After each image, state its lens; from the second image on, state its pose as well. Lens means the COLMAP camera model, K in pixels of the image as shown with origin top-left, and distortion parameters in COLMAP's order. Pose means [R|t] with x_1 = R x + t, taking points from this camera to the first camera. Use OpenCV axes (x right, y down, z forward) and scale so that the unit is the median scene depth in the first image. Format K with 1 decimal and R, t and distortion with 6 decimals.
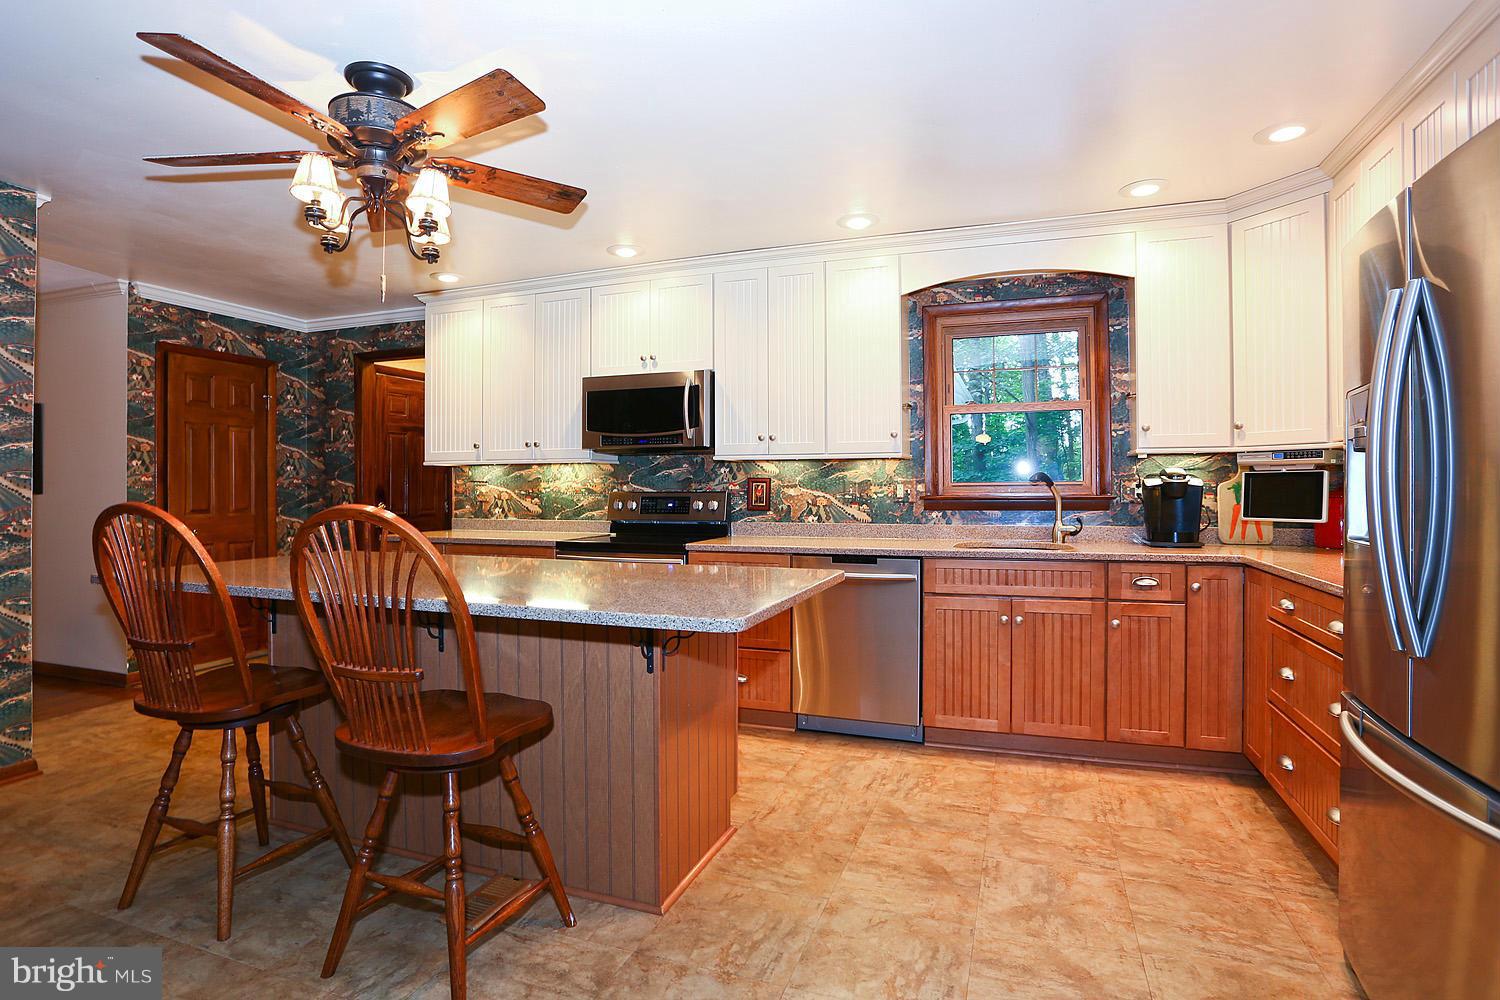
lens RADIAL K [[759.4, 0, 756.0], [0, 759.4, 484.7], [0, 0, 1]] dist [-0.008414, 0.000540]
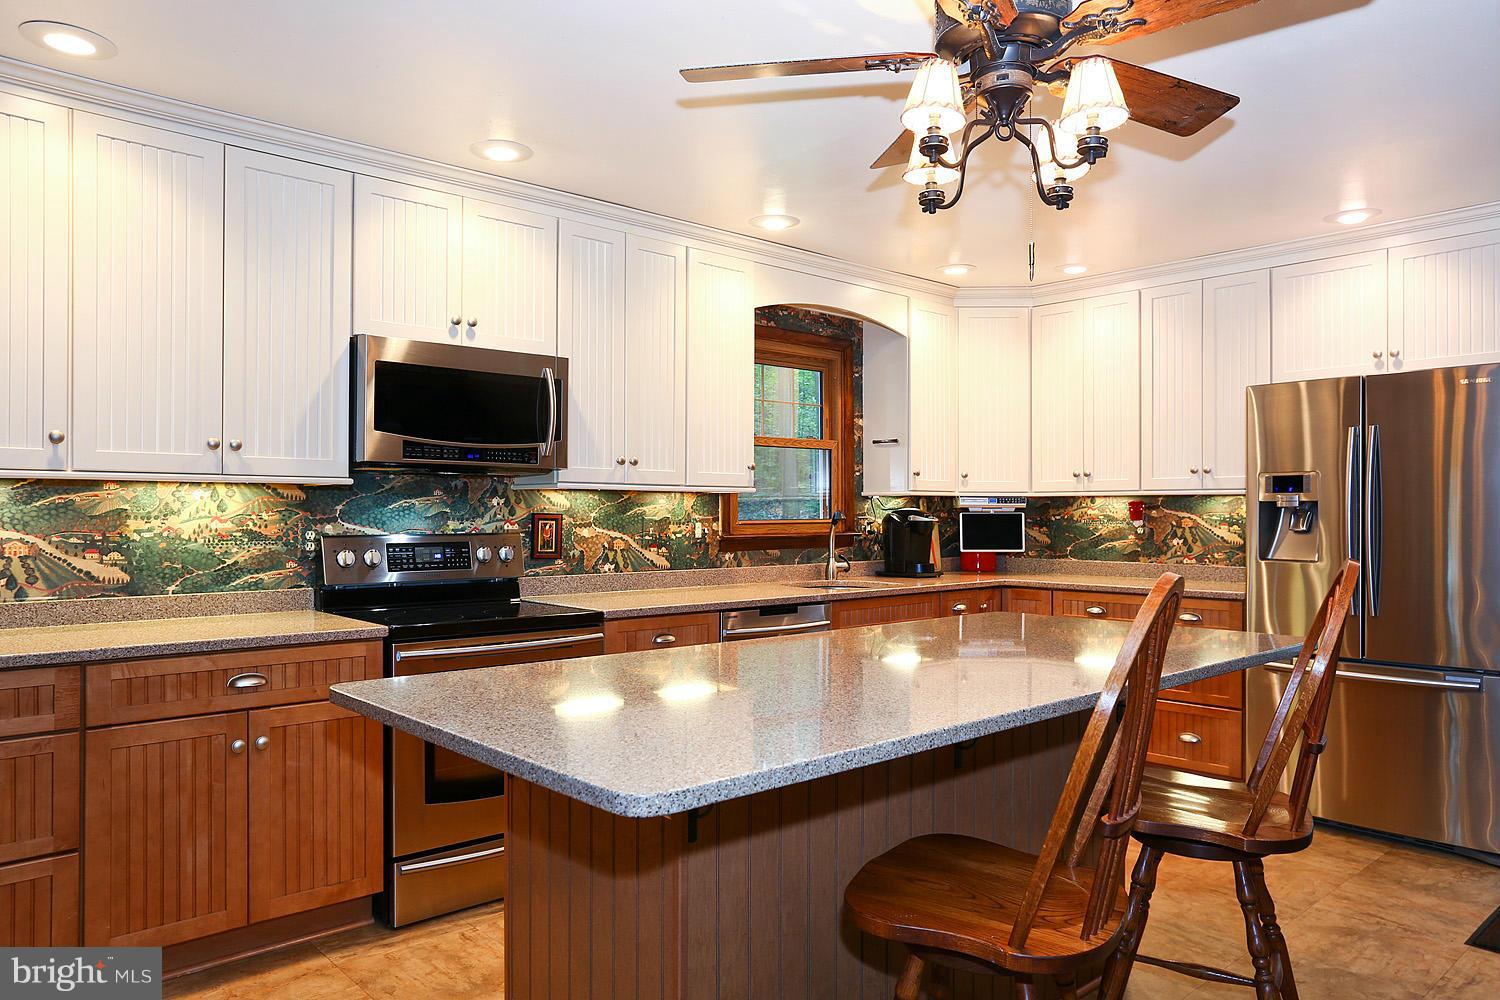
lens RADIAL K [[1012.9, 0, 750.9], [0, 1012.9, 511.4], [0, 0, 1]] dist [0.052603, 0.000452]
pose [[0.499848, 0.004952, 0.866099, -0.751304], [-0.007065, 0.999974, -0.001639, -0.011103], [-0.866084, -0.005300, 0.499870, 0.374088]]
